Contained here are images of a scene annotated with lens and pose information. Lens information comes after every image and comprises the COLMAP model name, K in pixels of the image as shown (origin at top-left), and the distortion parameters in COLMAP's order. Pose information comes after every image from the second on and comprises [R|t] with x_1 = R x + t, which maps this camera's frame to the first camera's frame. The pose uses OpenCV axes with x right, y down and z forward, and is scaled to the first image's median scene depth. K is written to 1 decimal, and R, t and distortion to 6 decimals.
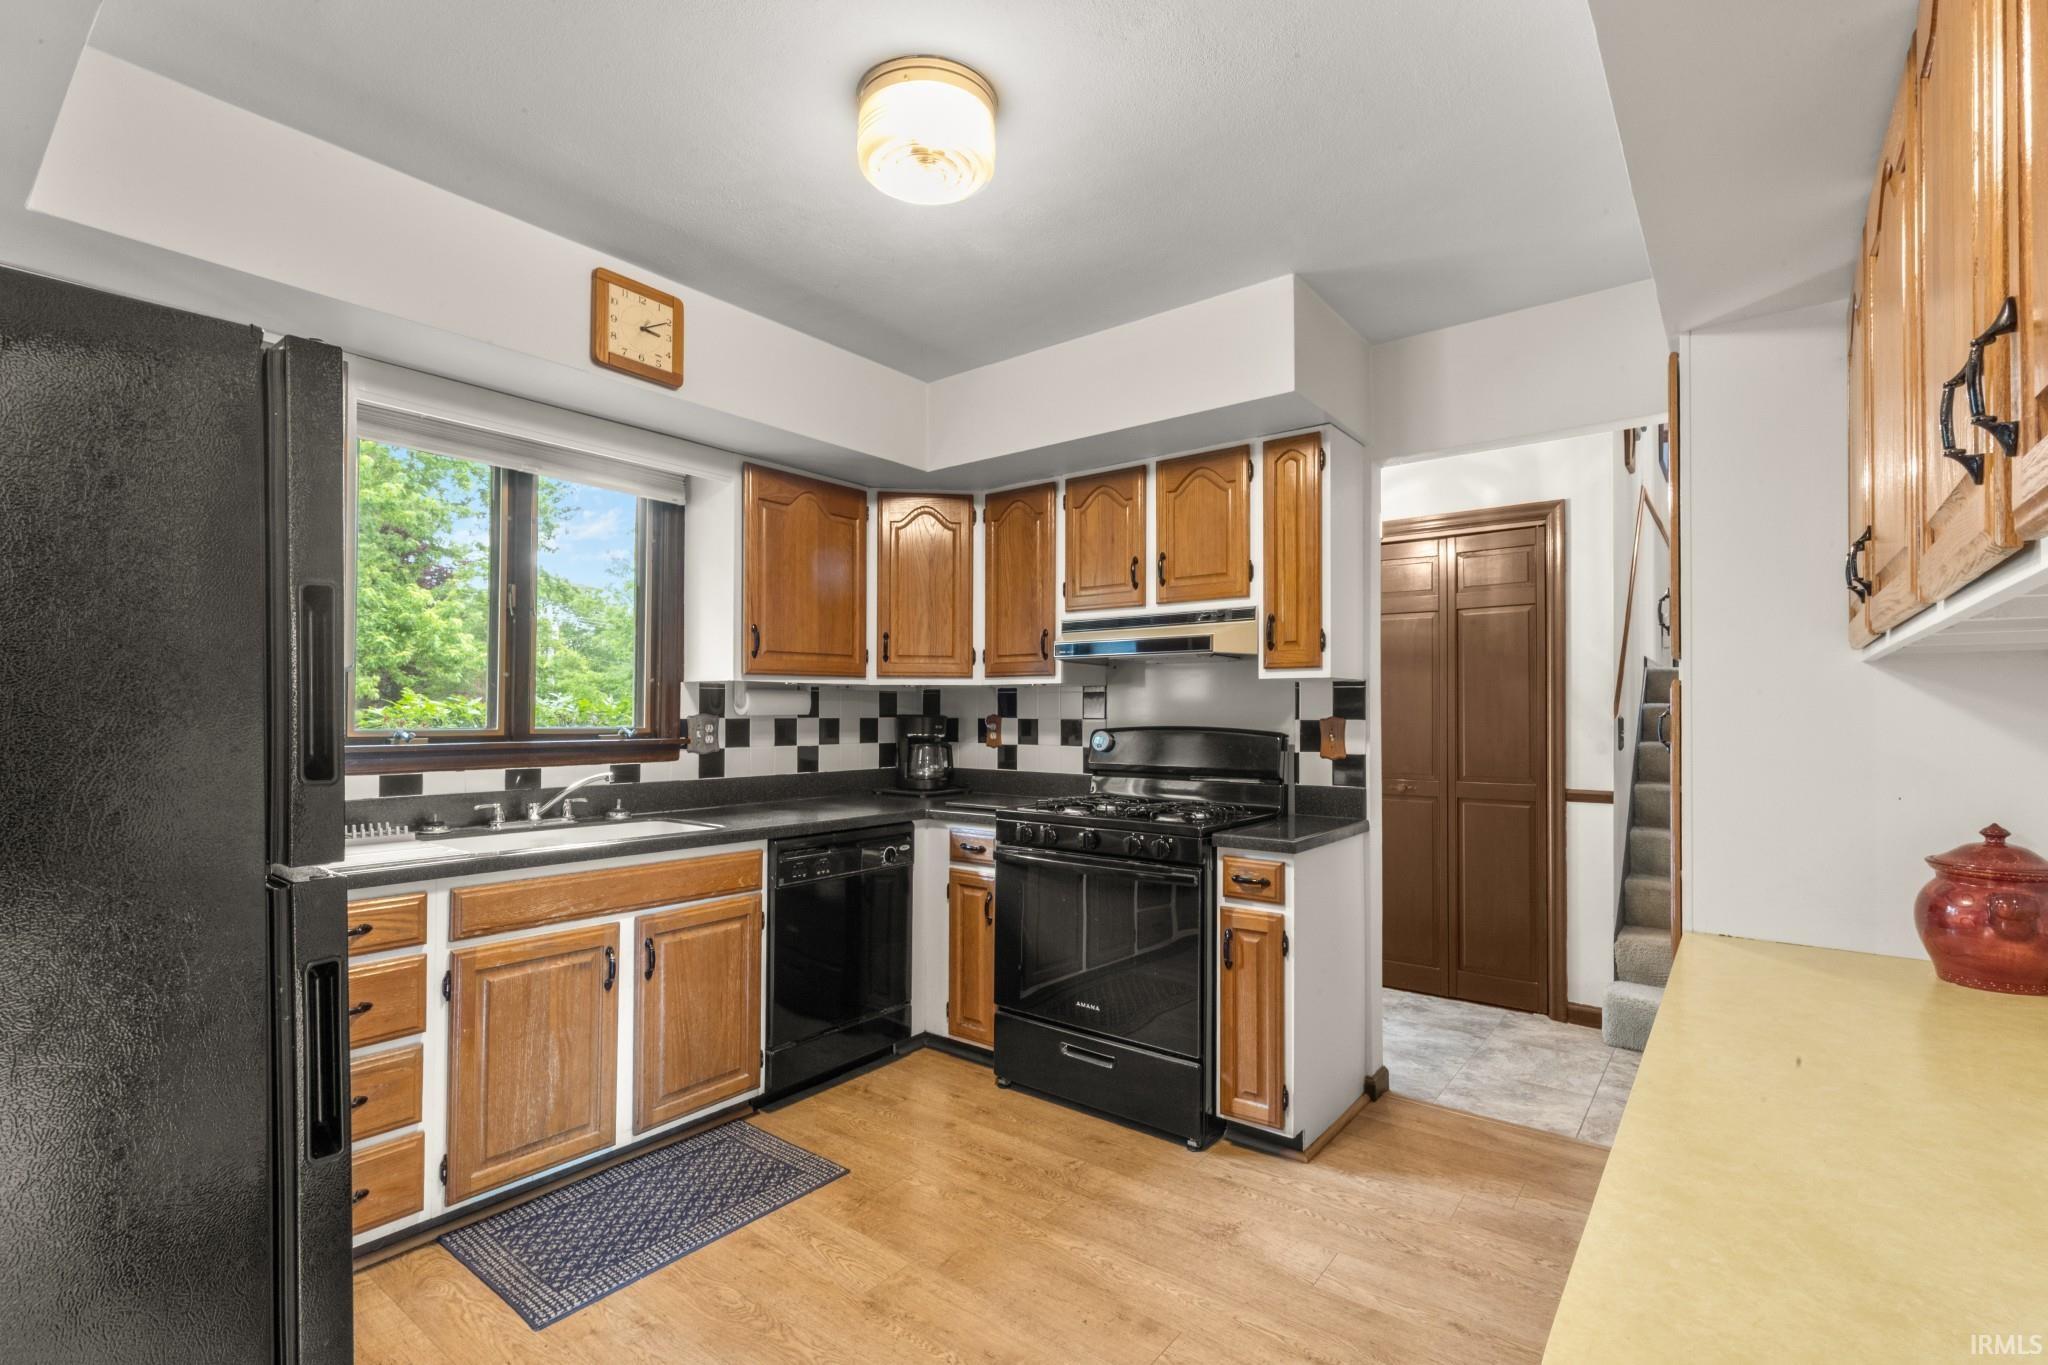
lens RADIAL K [[927.1, 0, 1031.1], [0, 927.1, 700.7], [0, 0, 1]] dist [0.012900, -0.004126]
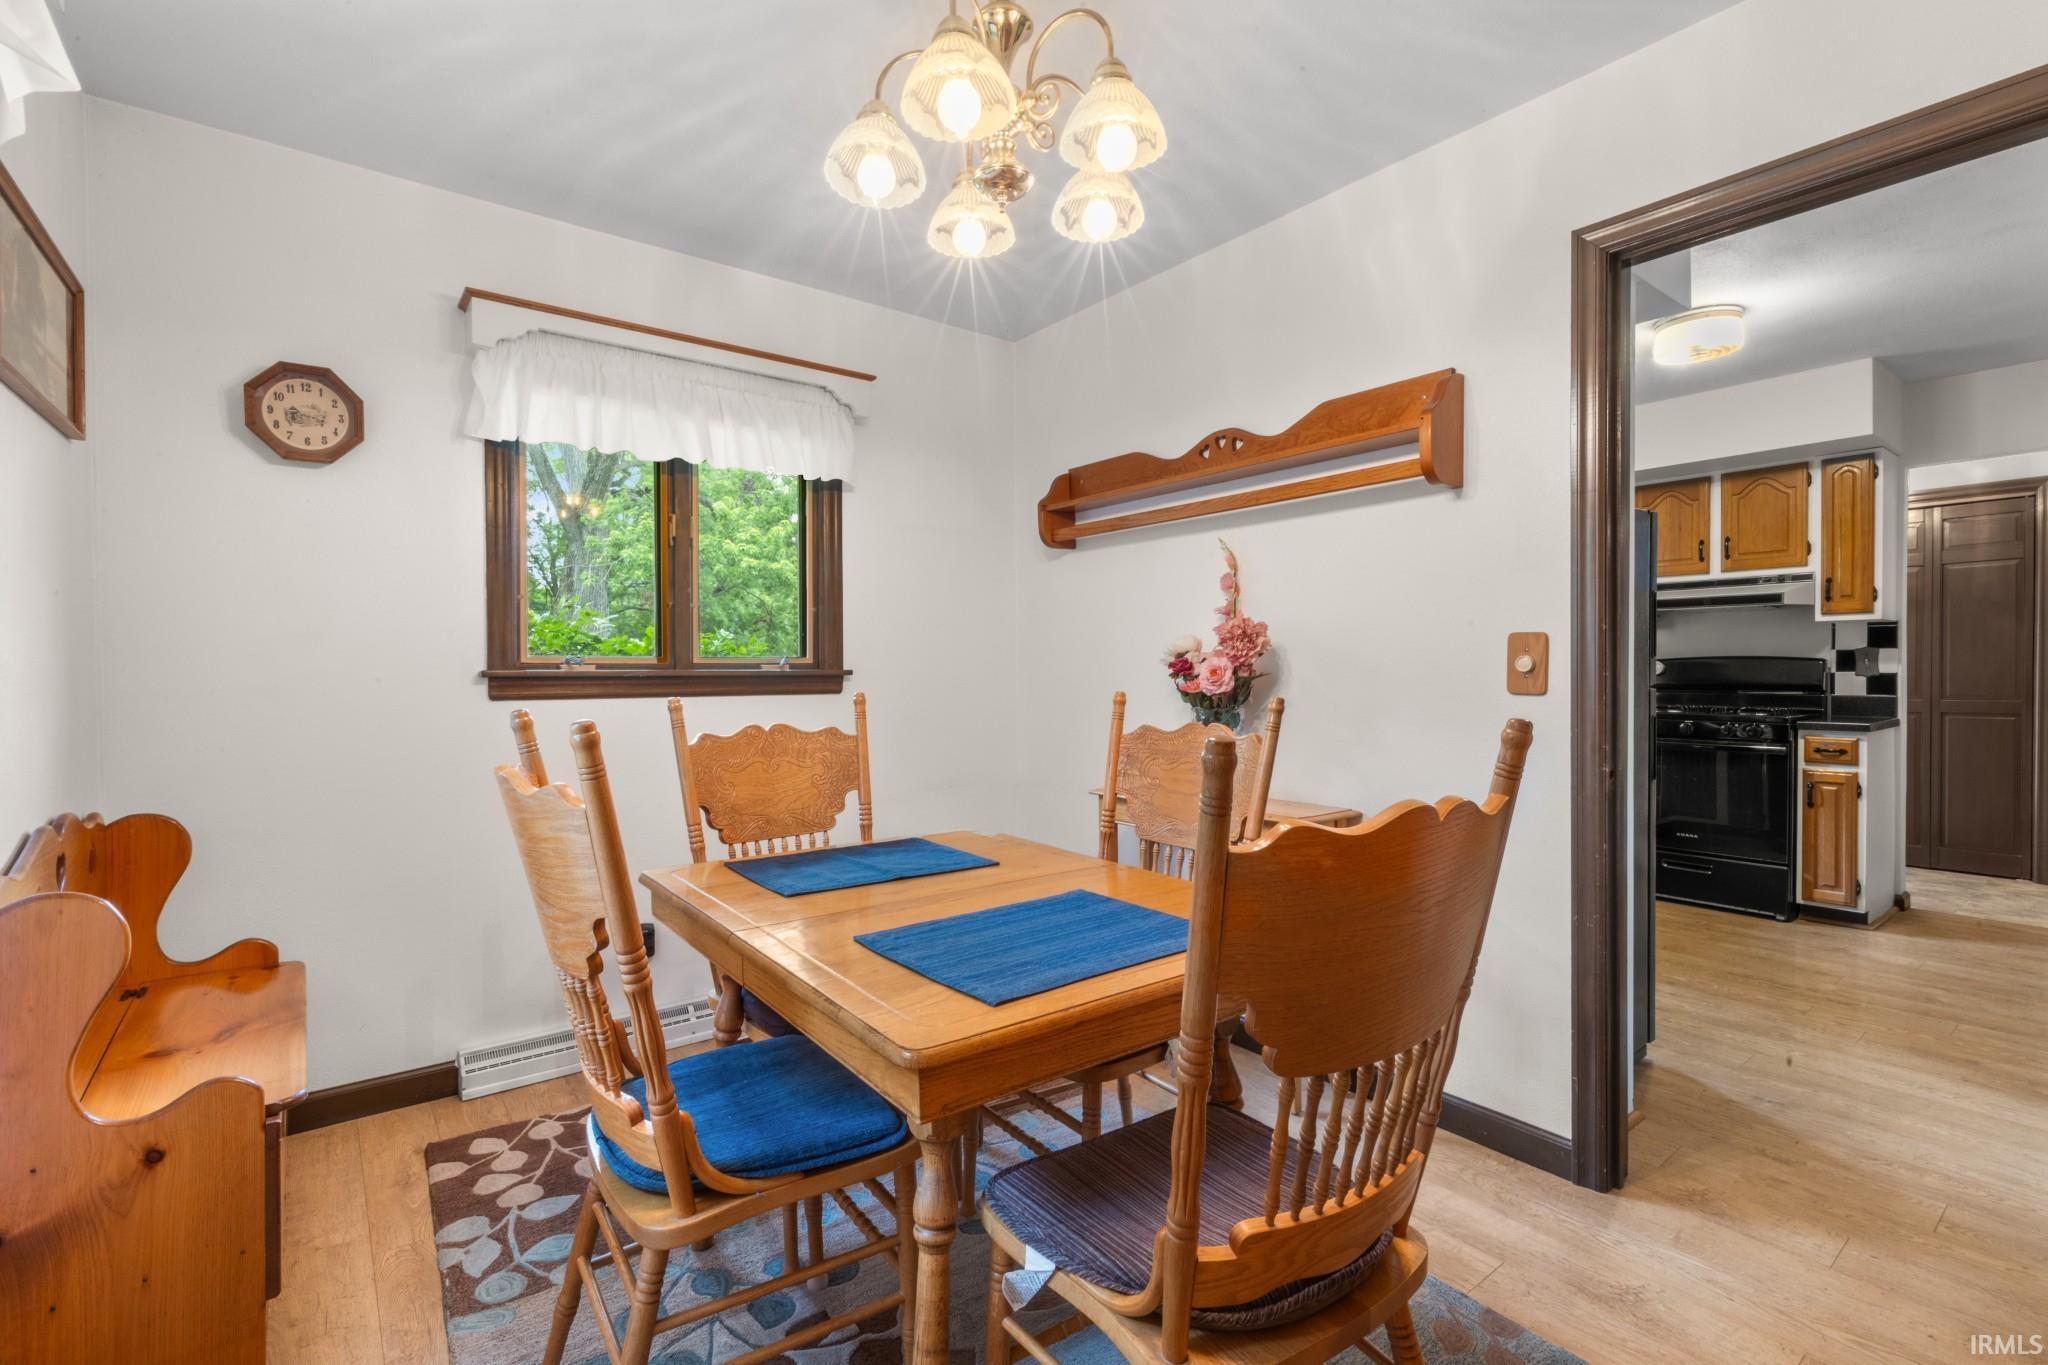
lens RADIAL K [[927.1, 0, 1018.5], [0, 927.1, 680.6], [0, 0, 1]] dist [0.012900, -0.004126]
pose [[0.969557, -0.003729, -0.244839, -0.619442], [0.010454, 0.999603, 0.026173, 0.018816], [0.244644, -0.027936, 0.969211, -0.750933]]
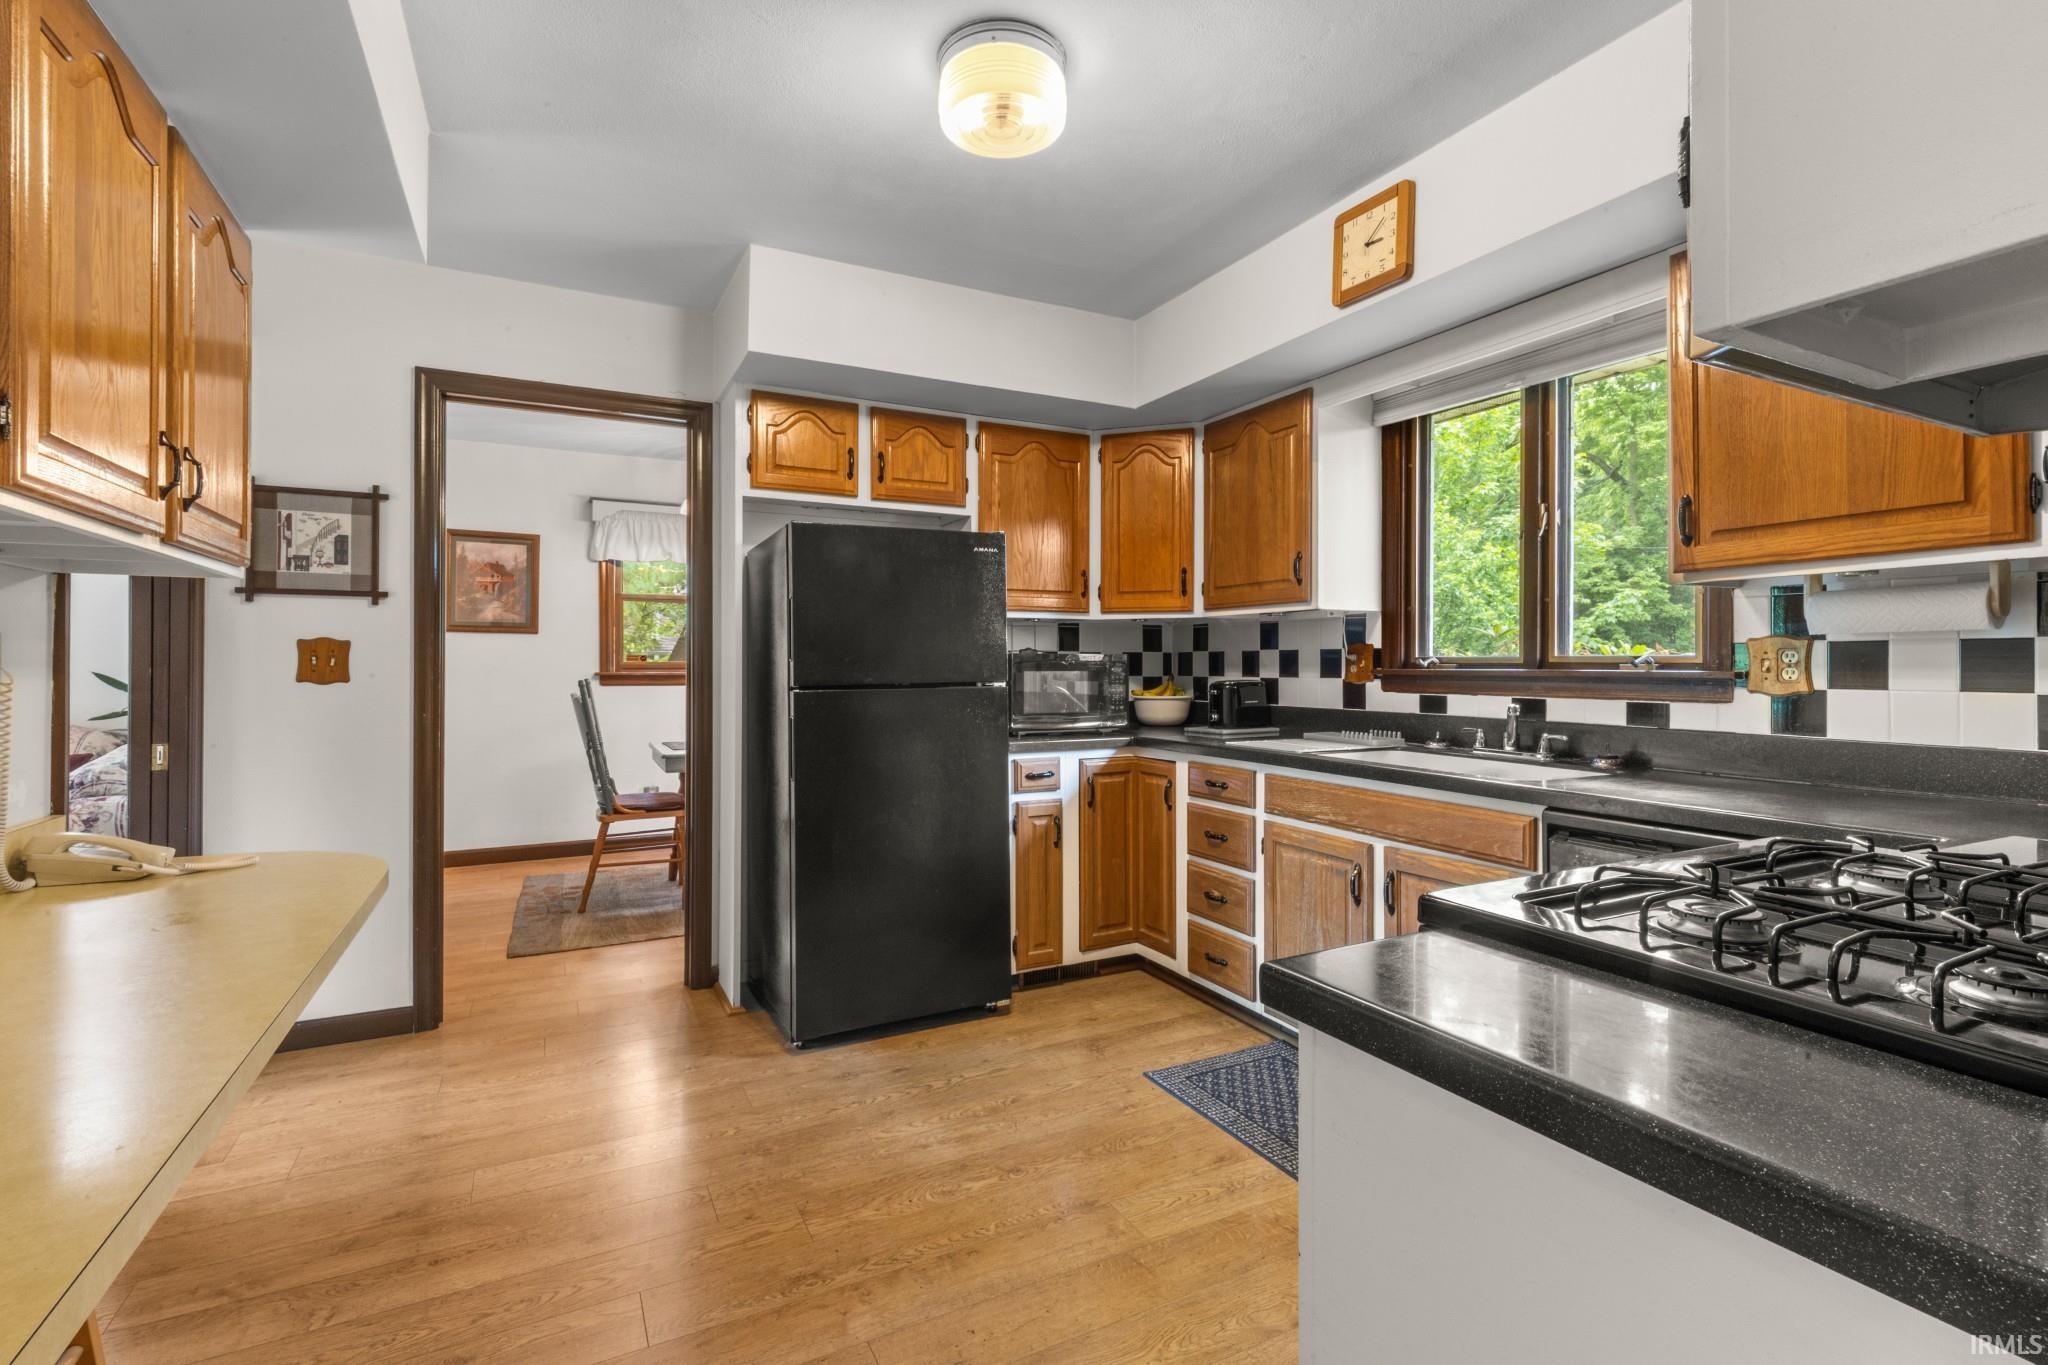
lens RADIAL K [[927.1, 0, 1019.3], [0, 927.1, 656.7], [0, 0, 1]] dist [0.012900, -0.004126]
pose [[-0.418711, -0.009310, -0.908072, 0.547306], [0.010218, 0.999836, -0.014962, 0.040413], [0.908062, -0.015544, -0.418547, 0.938409]]
